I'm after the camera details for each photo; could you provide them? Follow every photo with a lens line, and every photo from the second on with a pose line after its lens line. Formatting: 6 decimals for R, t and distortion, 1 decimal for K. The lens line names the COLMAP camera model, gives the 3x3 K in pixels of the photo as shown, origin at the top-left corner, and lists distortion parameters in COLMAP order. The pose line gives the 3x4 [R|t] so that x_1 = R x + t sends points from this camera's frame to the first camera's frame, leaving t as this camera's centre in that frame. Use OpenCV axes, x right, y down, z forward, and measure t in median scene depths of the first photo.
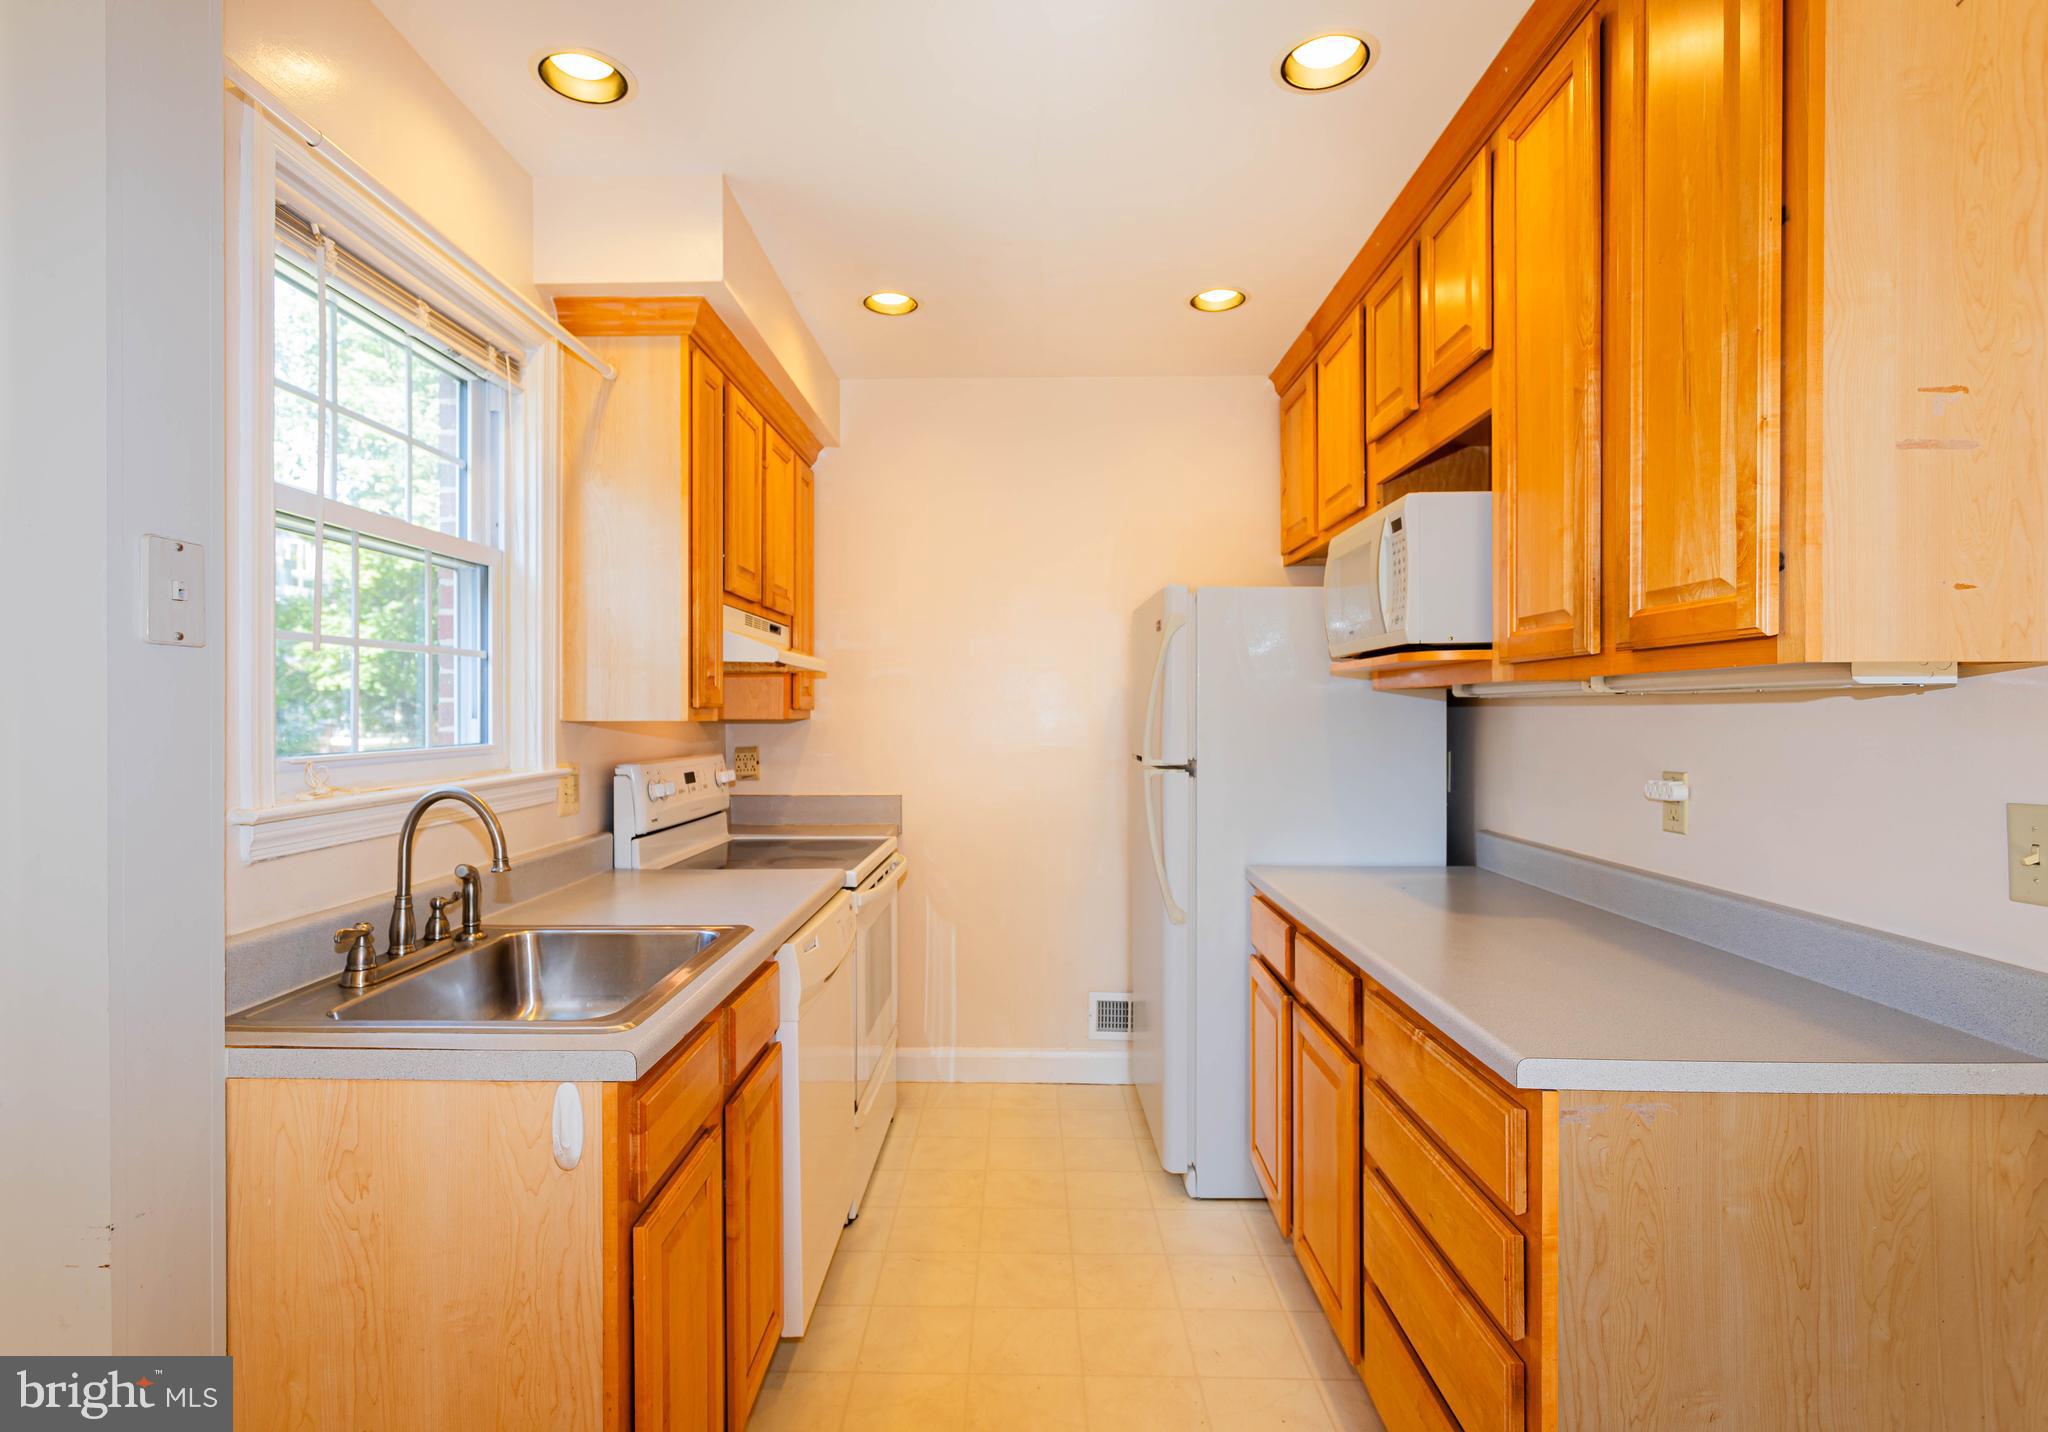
lens RADIAL K [[1029.9, 0, 992.7], [0, 1029.9, 715.2], [0, 0, 1]] dist [0.000699, 0.000198]
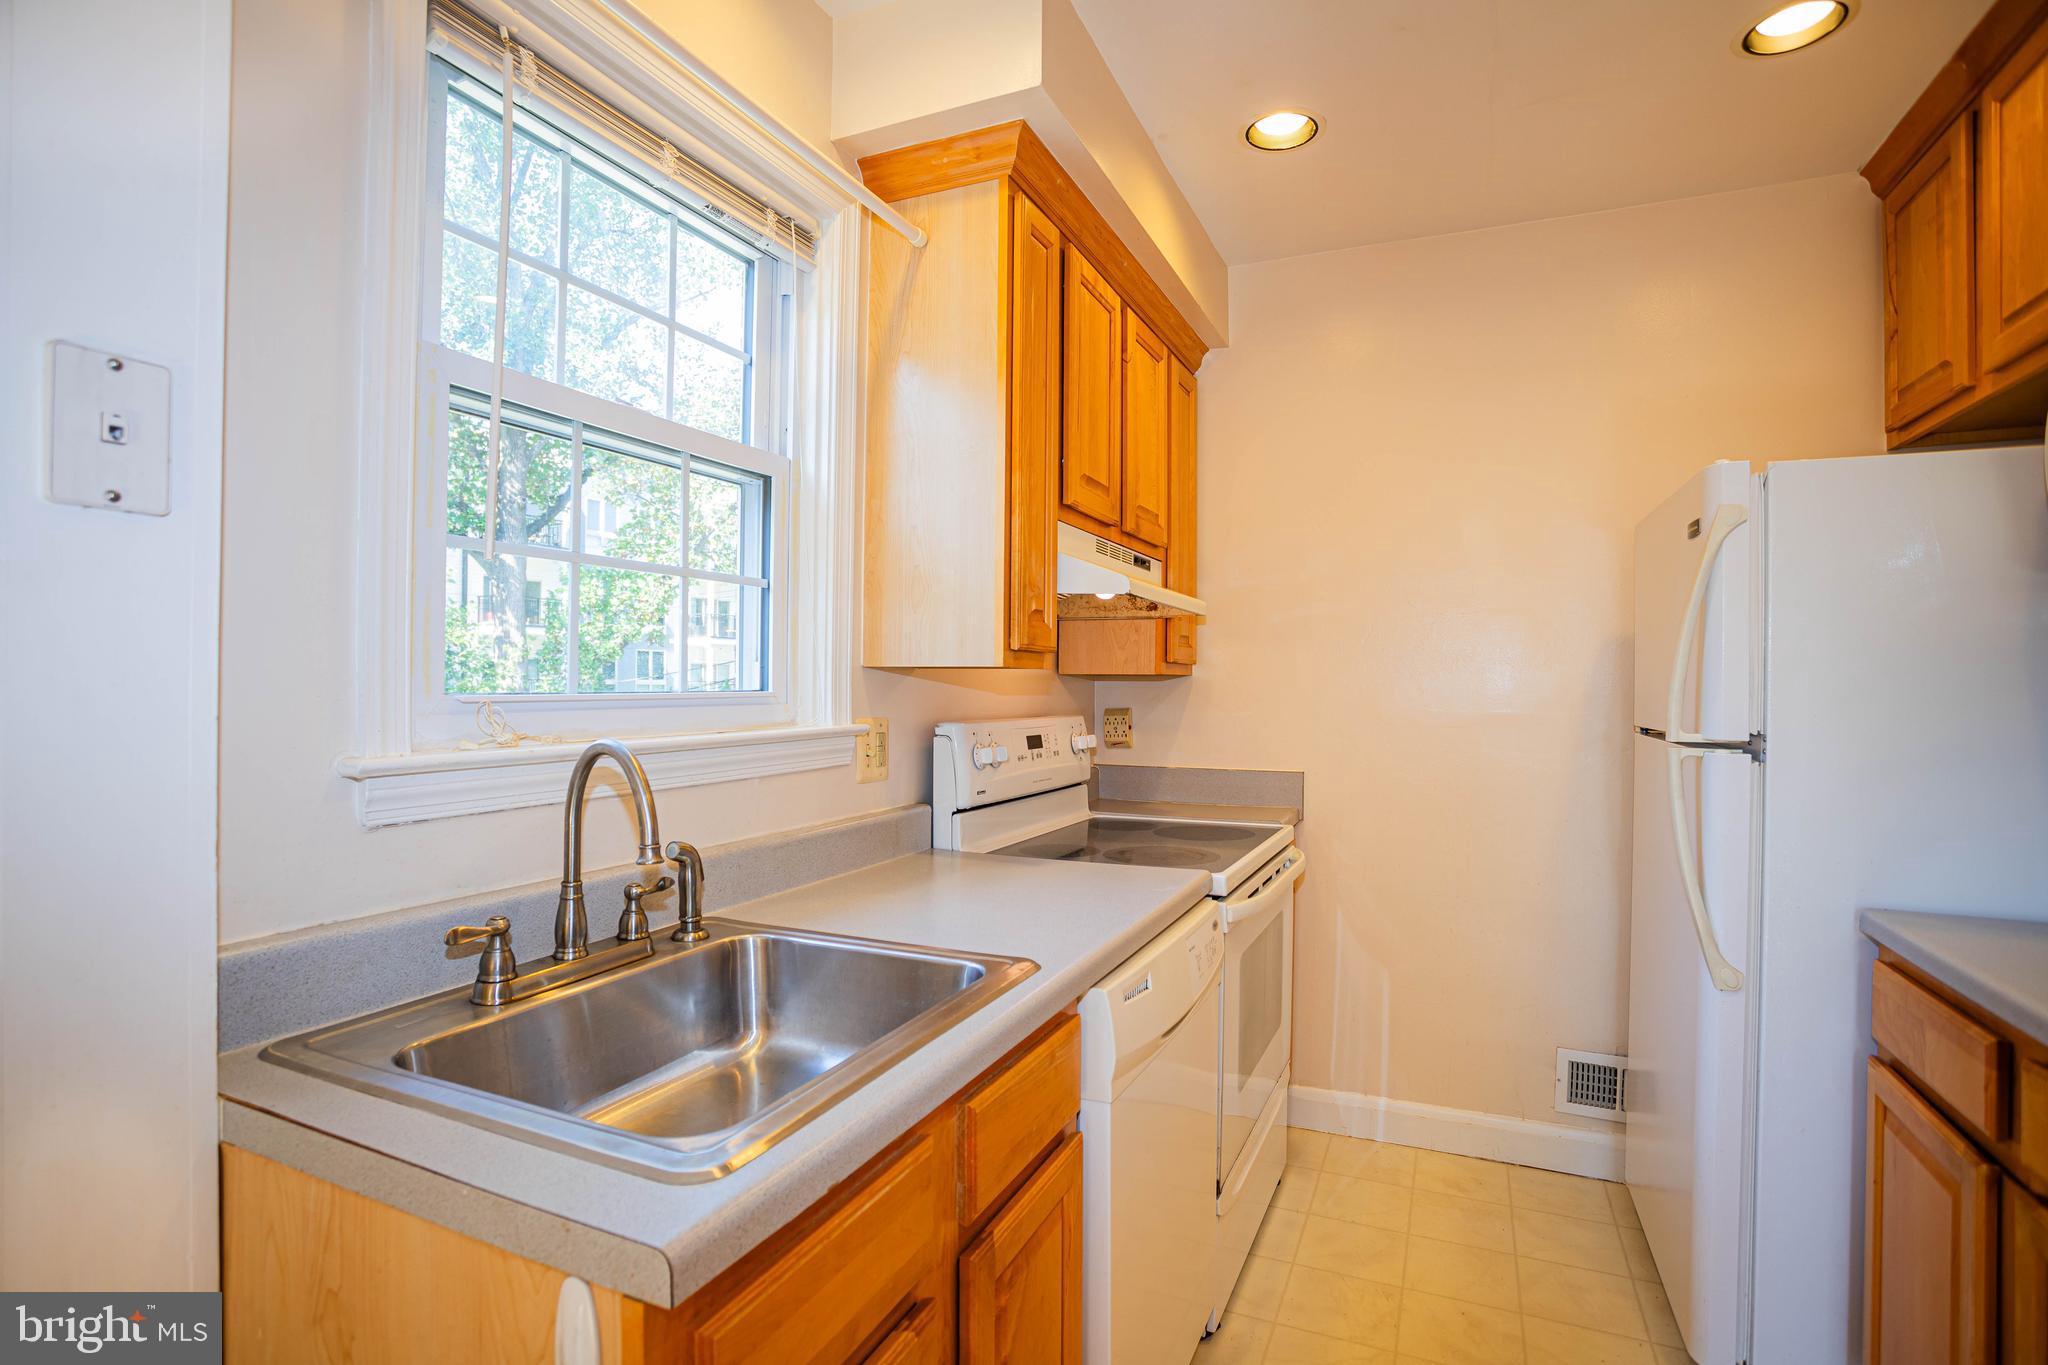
lens RADIAL K [[993.0, 0, 1024.0], [0, 993.0, 682.5], [0, 0, 1]] dist [-0.073785, 0.033128]
pose [[0.925625, 0.007356, -0.378371, -0.000220], [-0.009733, 0.999943, -0.004370, 0.019524], [0.378317, 0.007727, 0.925644, 0.302509]]
